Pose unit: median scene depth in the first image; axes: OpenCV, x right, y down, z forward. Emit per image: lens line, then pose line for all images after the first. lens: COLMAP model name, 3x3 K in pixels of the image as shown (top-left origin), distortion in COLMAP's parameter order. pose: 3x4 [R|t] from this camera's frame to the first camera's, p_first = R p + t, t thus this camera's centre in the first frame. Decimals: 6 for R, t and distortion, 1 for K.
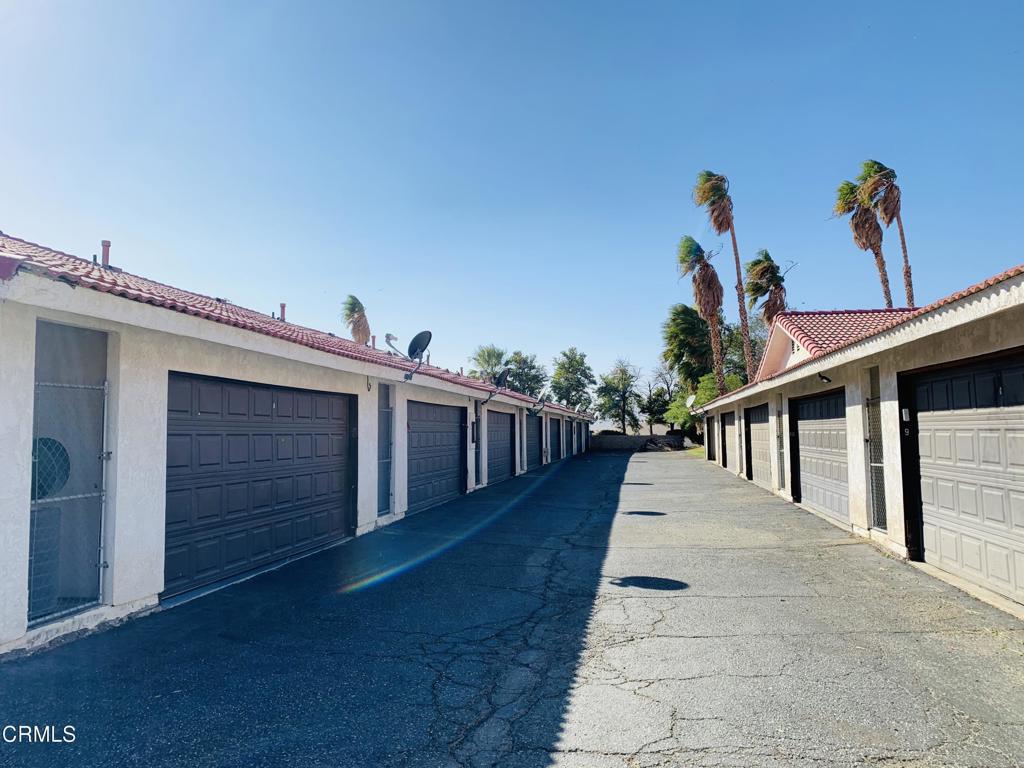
lens RADIAL K [[778.1, 0, 512.0], [0, 778.1, 384.0], [0, 0, 1]] dist [0.025649, -0.003627]
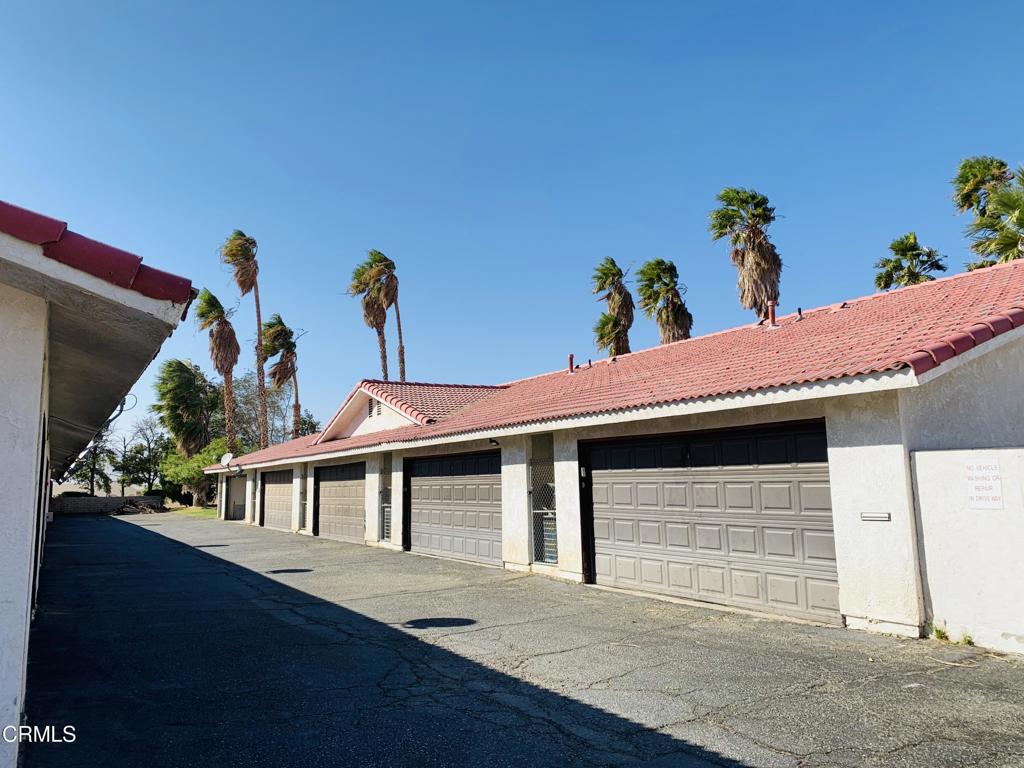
lens RADIAL K [[787.2, 0, 476.9], [0, 787.2, 380.6], [0, 0, 1]] dist [0.084887, -0.000987]
pose [[0.792528, 0.082496, 0.604229, -0.108727], [-0.034603, 0.995295, -0.090502, 0.002858], [-0.608853, 0.050817, 0.791654, 0.008670]]
